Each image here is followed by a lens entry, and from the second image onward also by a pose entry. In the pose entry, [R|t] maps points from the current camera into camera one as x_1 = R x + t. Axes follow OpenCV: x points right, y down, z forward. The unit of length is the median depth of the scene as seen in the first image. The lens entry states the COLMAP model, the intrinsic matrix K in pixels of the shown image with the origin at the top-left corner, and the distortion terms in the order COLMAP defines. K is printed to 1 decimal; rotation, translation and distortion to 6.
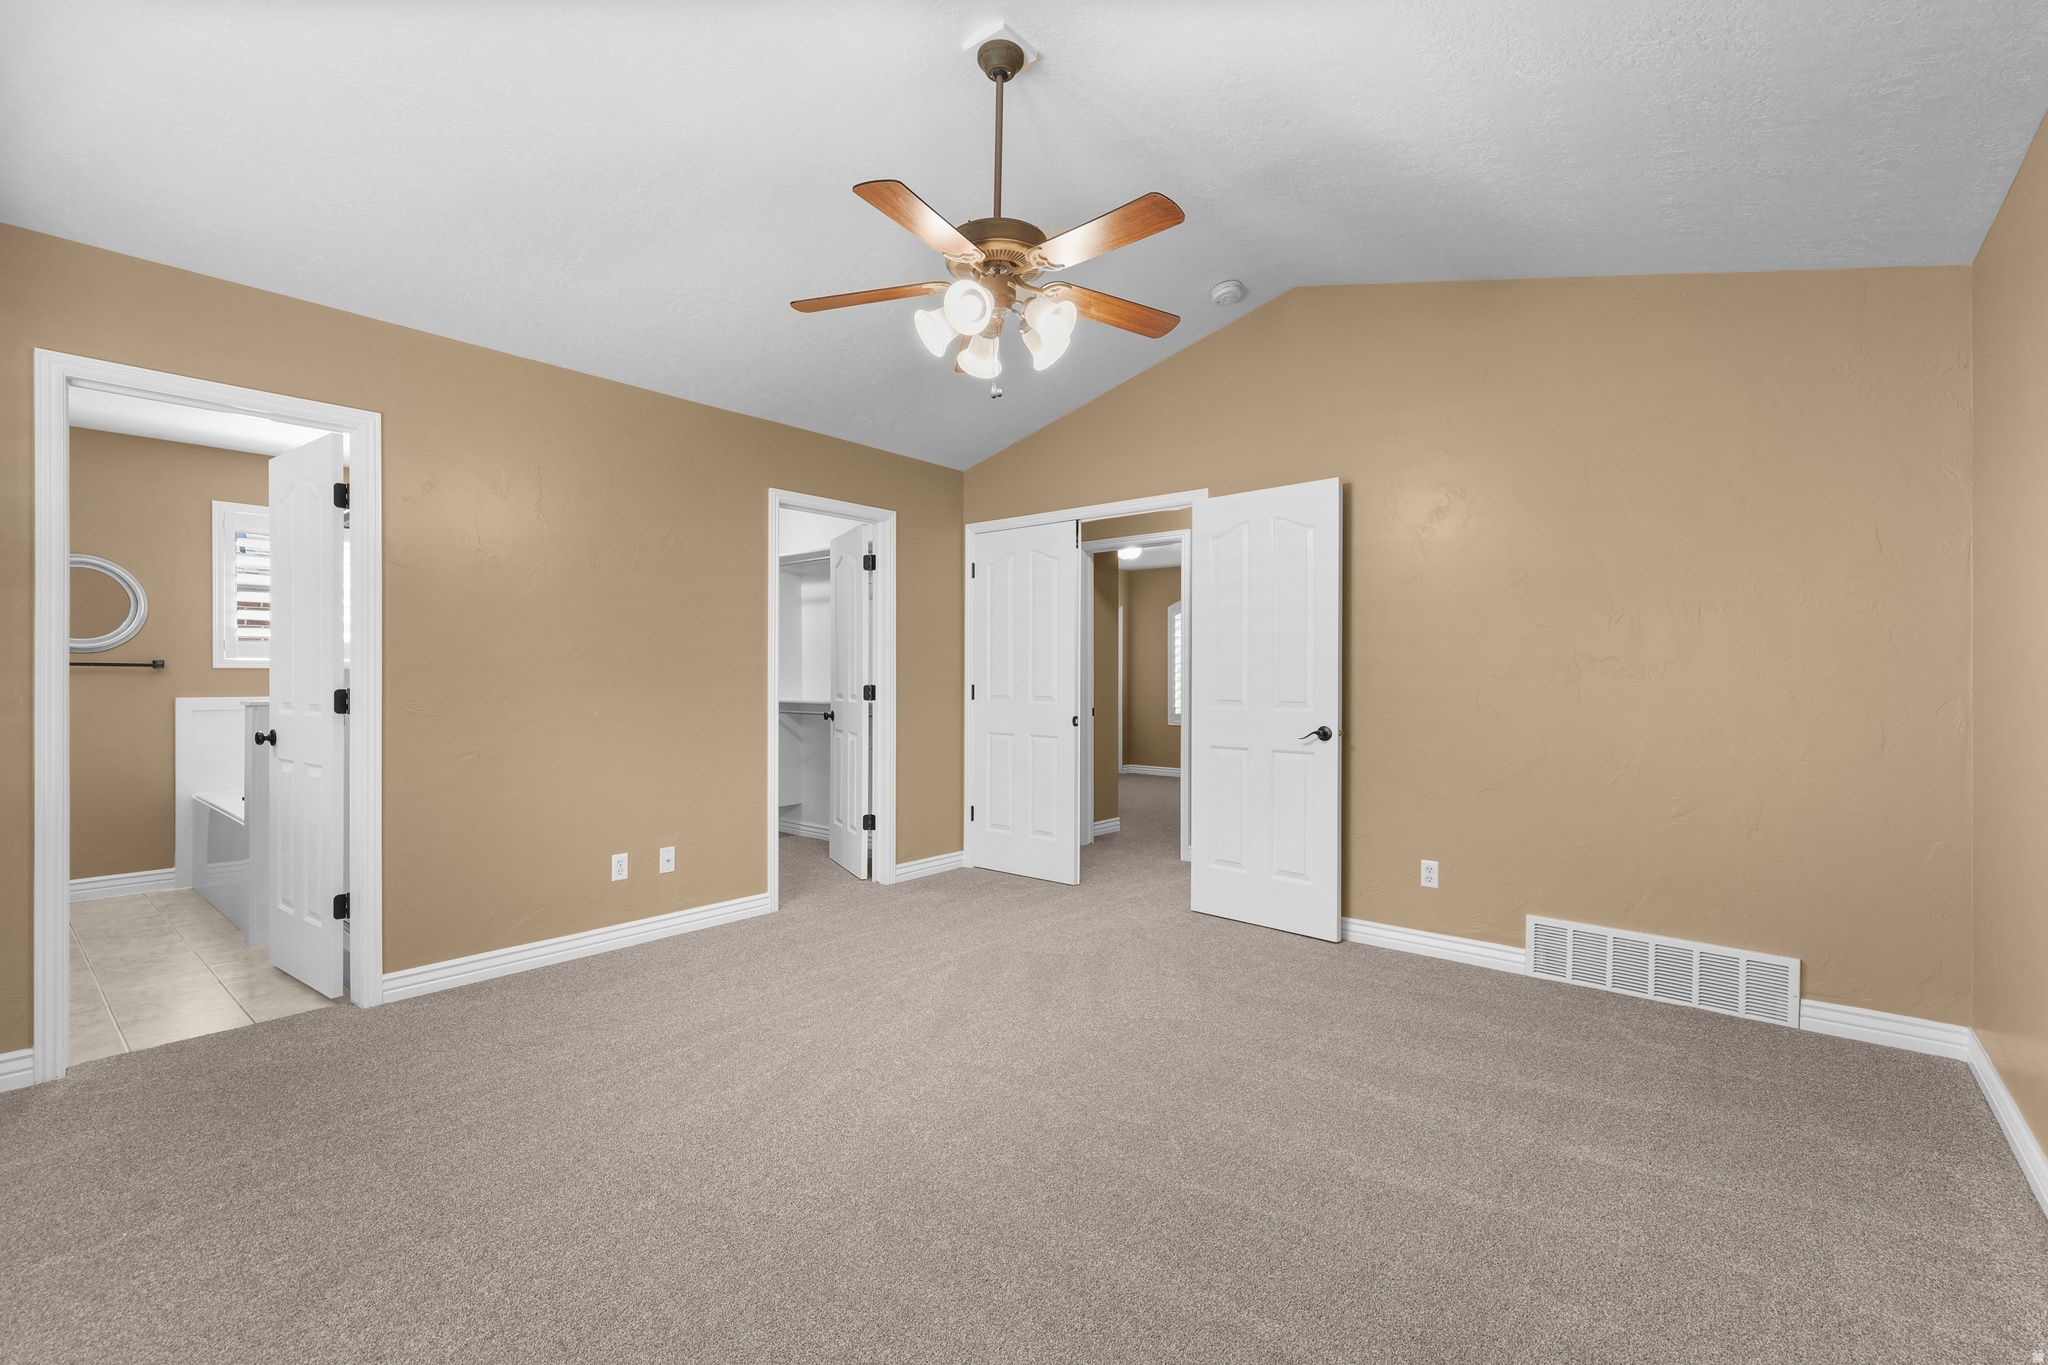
lens RADIAL K [[880.4, 0, 1018.2], [0, 880.4, 681.3], [0, 0, 1]] dist [-0.001651, -0.000210]
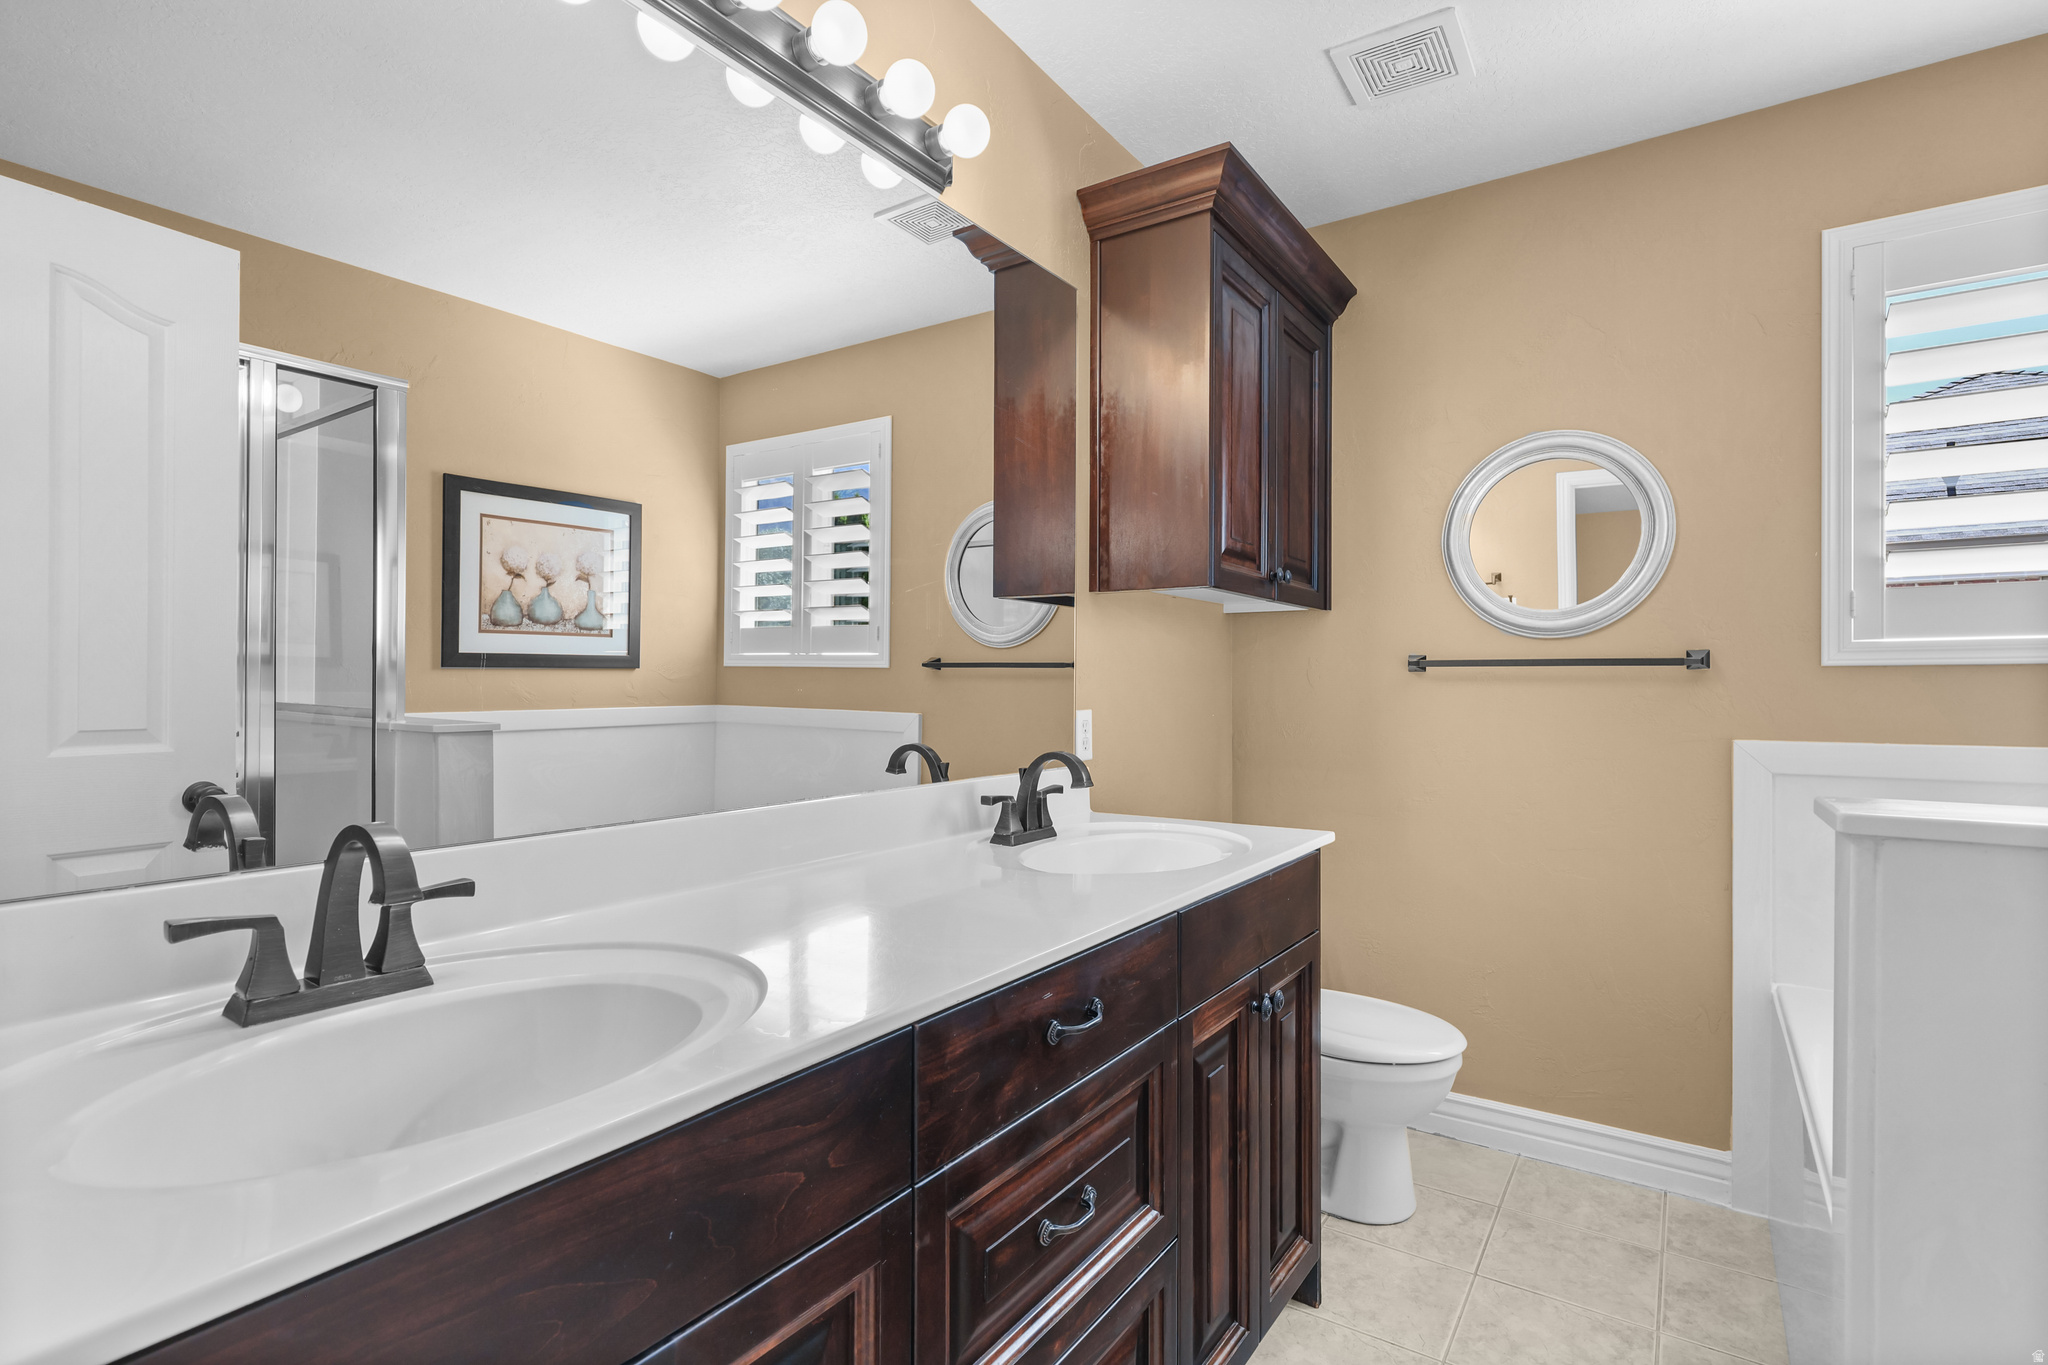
lens RADIAL K [[931.0, 0, 1020.0], [0, 931.0, 677.2], [0, 0, 1]] dist [0.001758, 0.000148]
pose [[0.160673, 0.000821, -0.987007, -0.569991], [-0.002334, 0.999997, 0.000451, -0.009569], [0.987005, 0.002232, 0.160674, 0.588004]]
